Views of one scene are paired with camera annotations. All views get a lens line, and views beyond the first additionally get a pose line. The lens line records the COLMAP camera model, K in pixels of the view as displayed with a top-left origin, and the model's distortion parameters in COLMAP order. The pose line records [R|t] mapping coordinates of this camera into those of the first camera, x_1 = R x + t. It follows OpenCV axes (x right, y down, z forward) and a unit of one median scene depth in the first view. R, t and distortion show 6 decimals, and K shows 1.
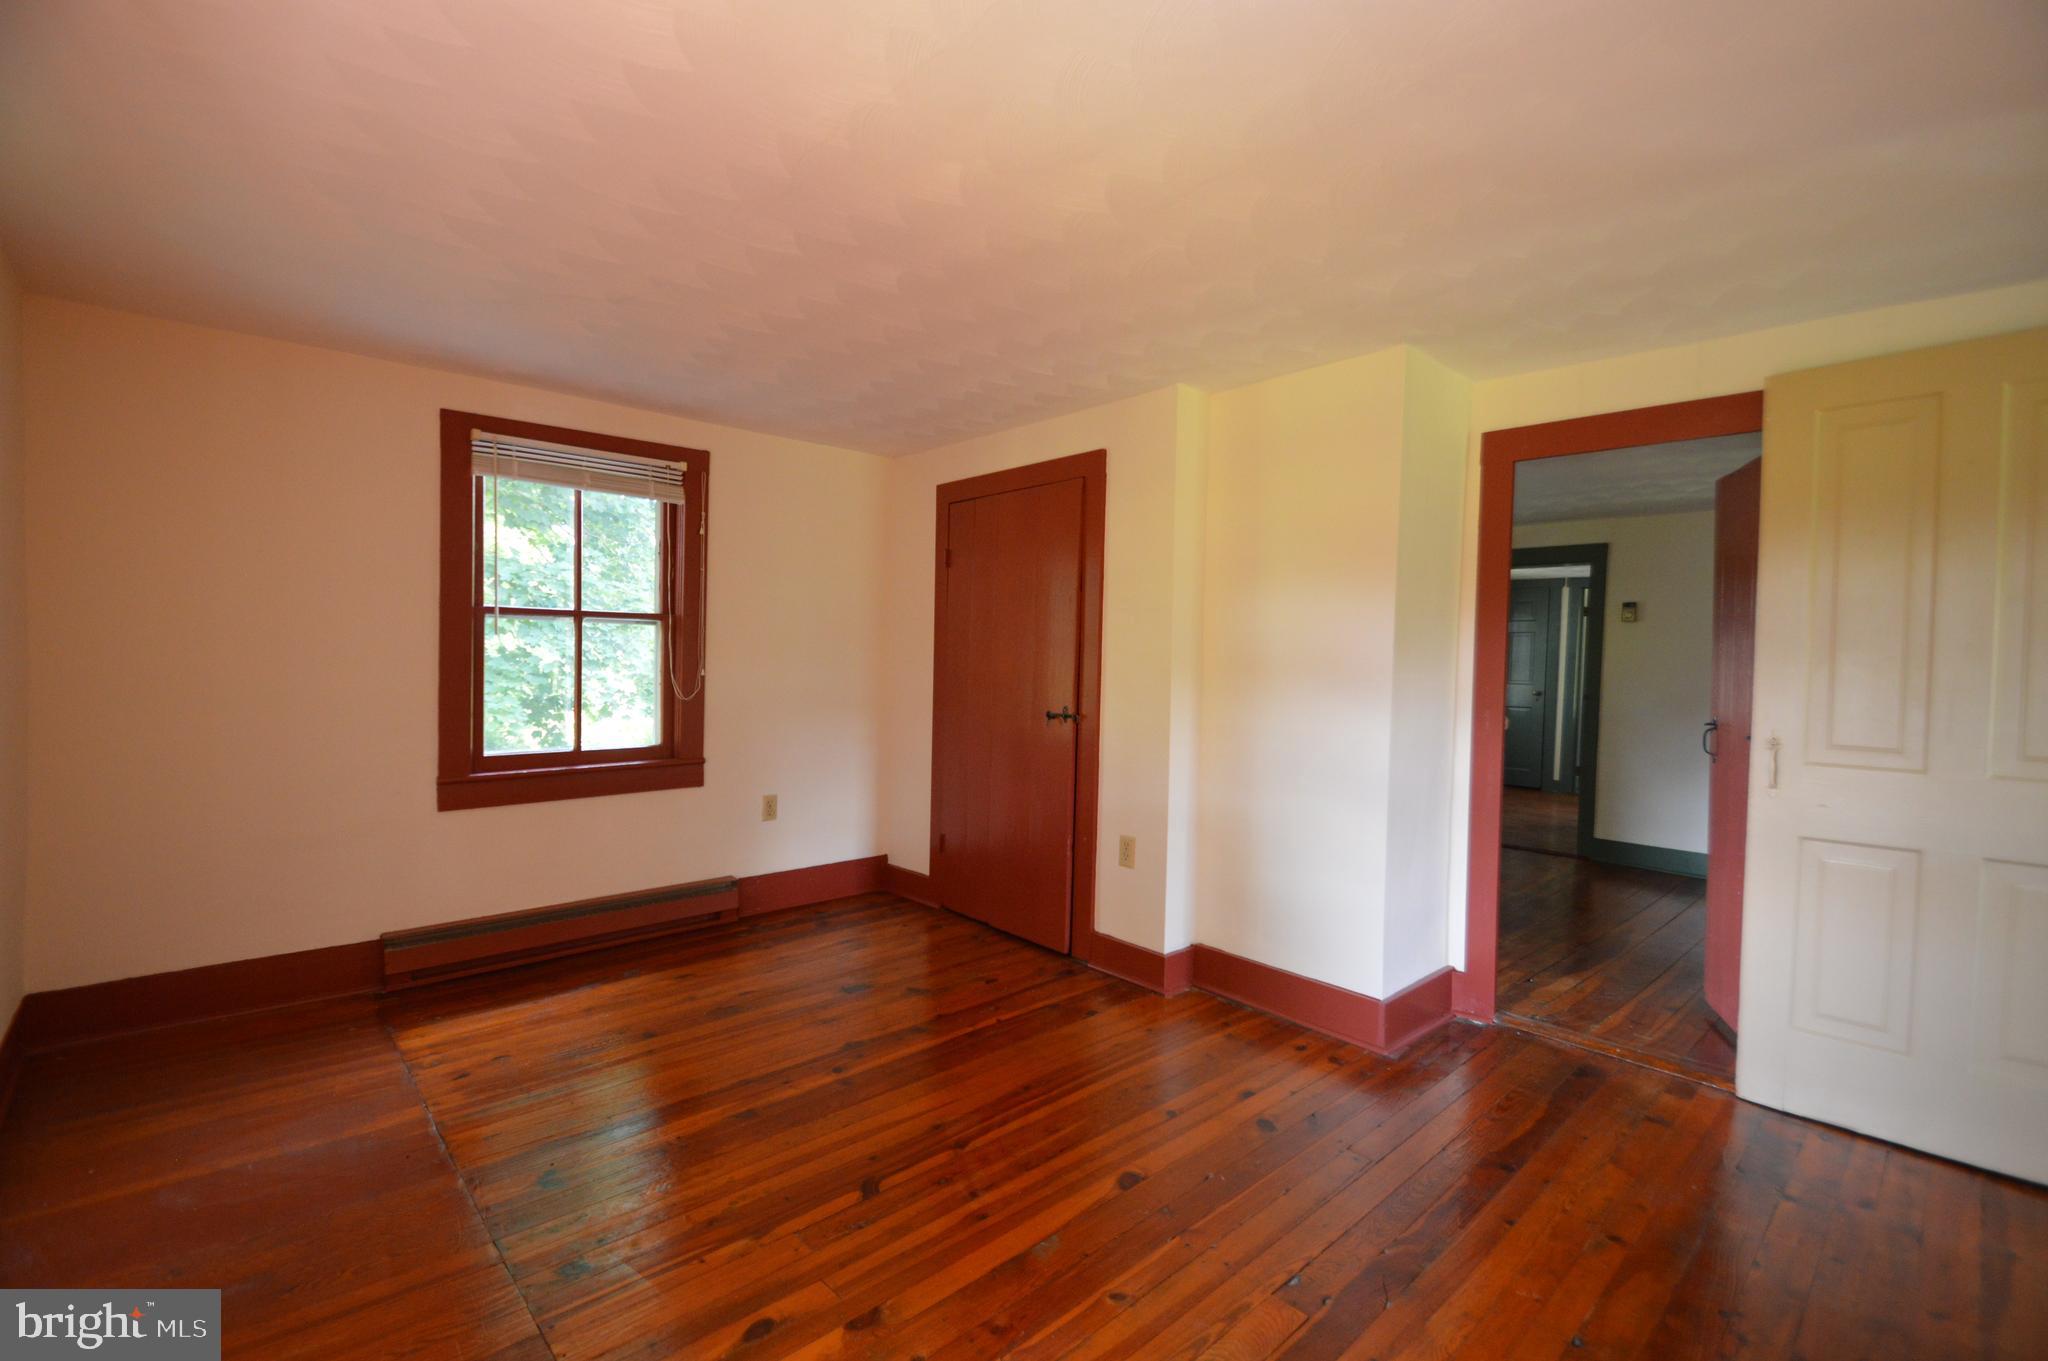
lens RADIAL K [[931.5, 0, 1024.0], [0, 931.5, 680.5], [0, 0, 1]] dist [0.002612, 0.000141]
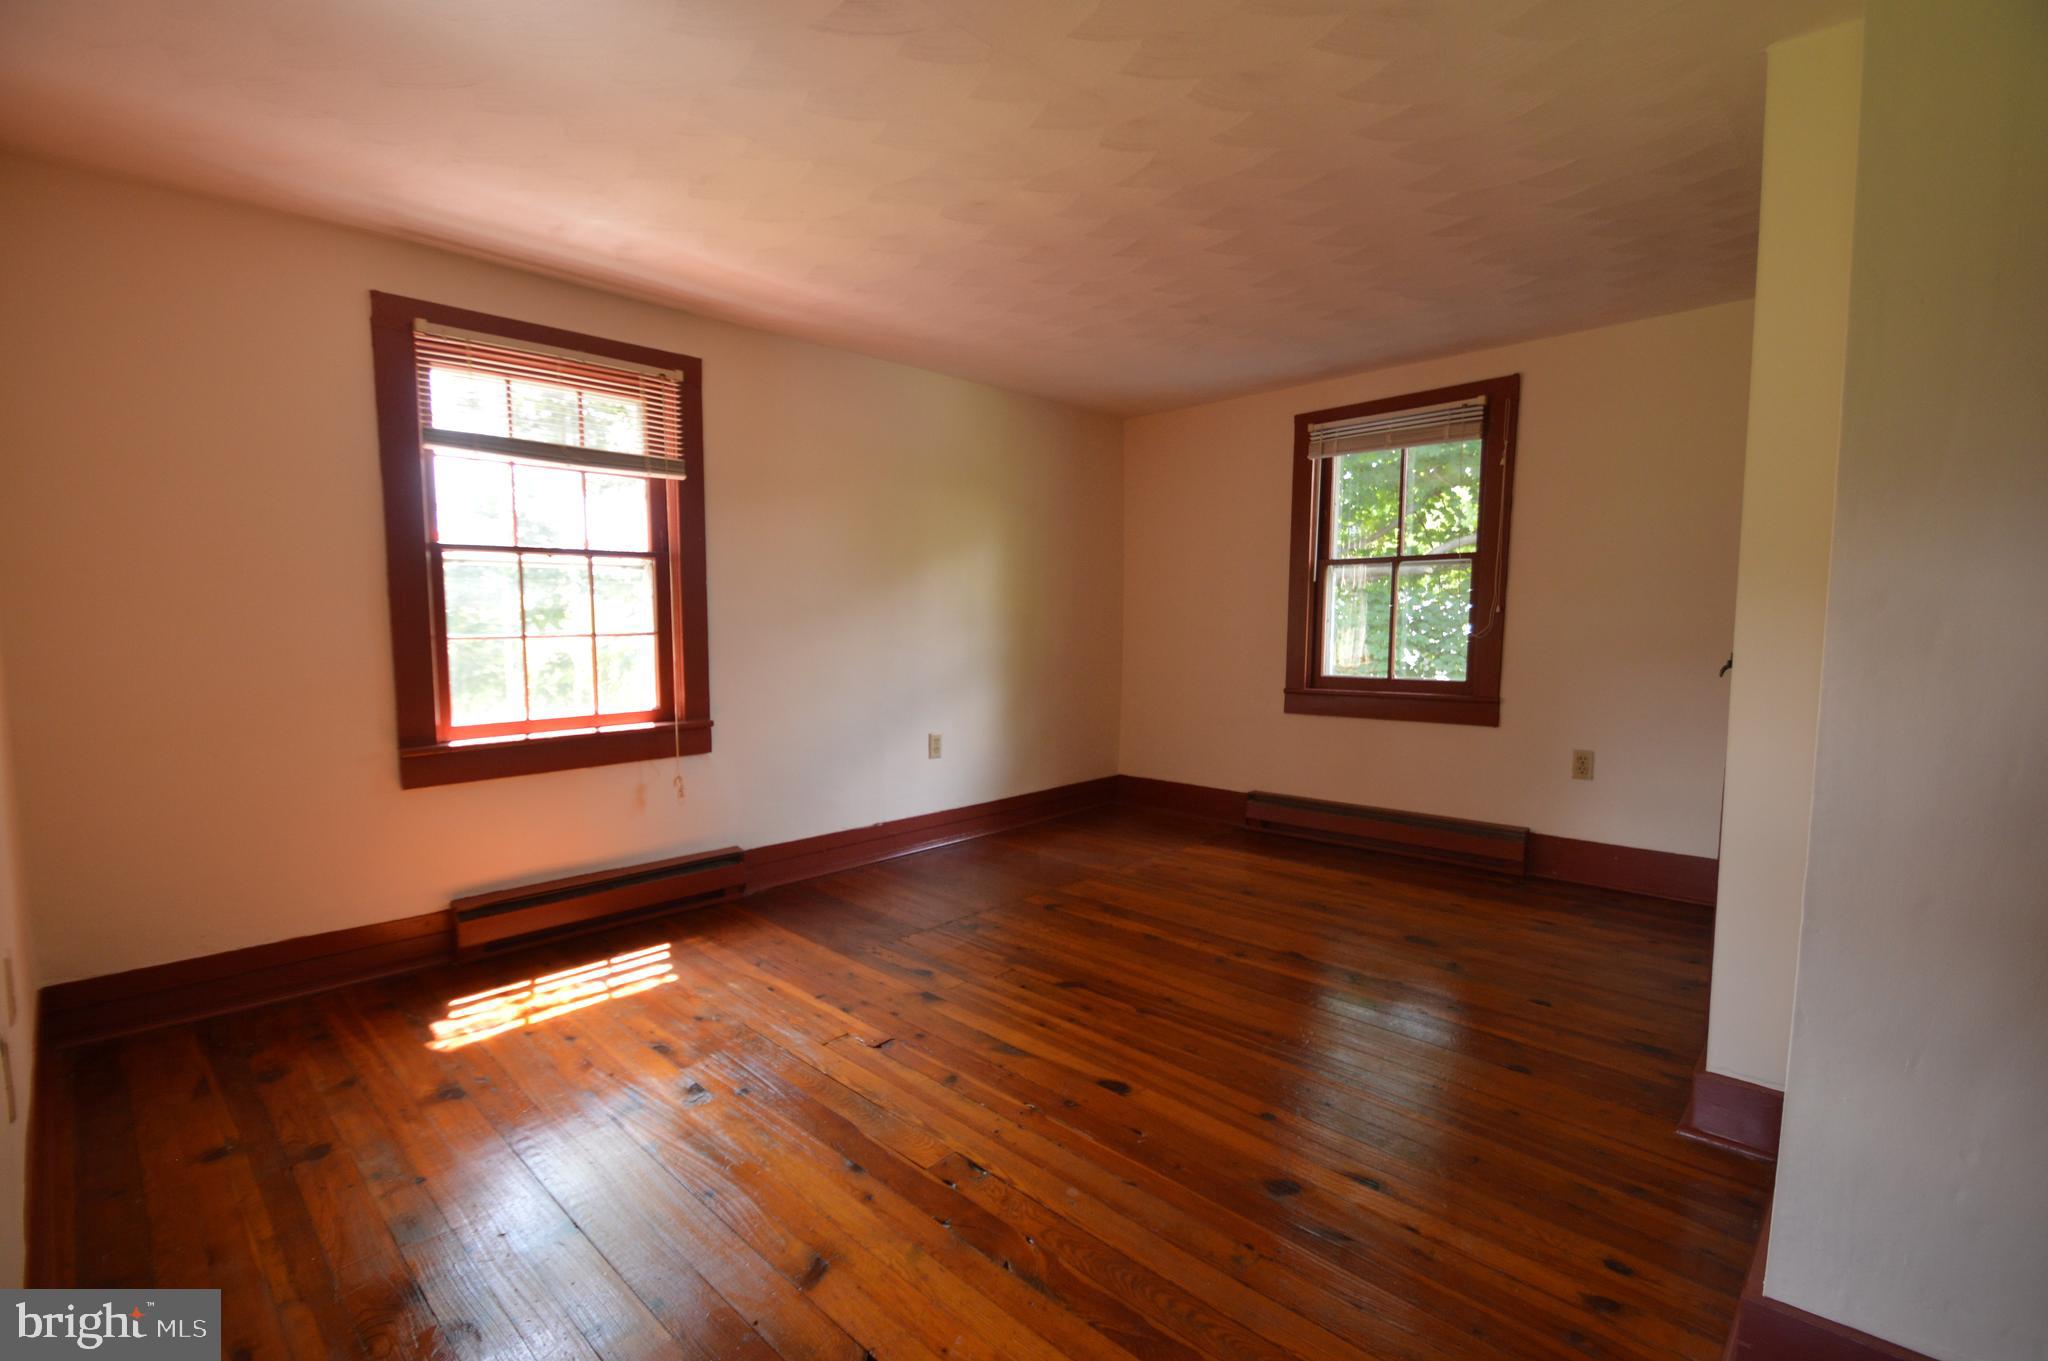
lens RADIAL K [[931.5, 0, 1024.0], [0, 931.5, 680.5], [0, 0, 1]] dist [0.002612, 0.000141]
pose [[0.037855, 0.051267, -0.997967, 0.803389], [-0.023708, 0.998448, 0.050393, 0.037627], [0.999002, 0.021752, 0.039011, 0.629060]]
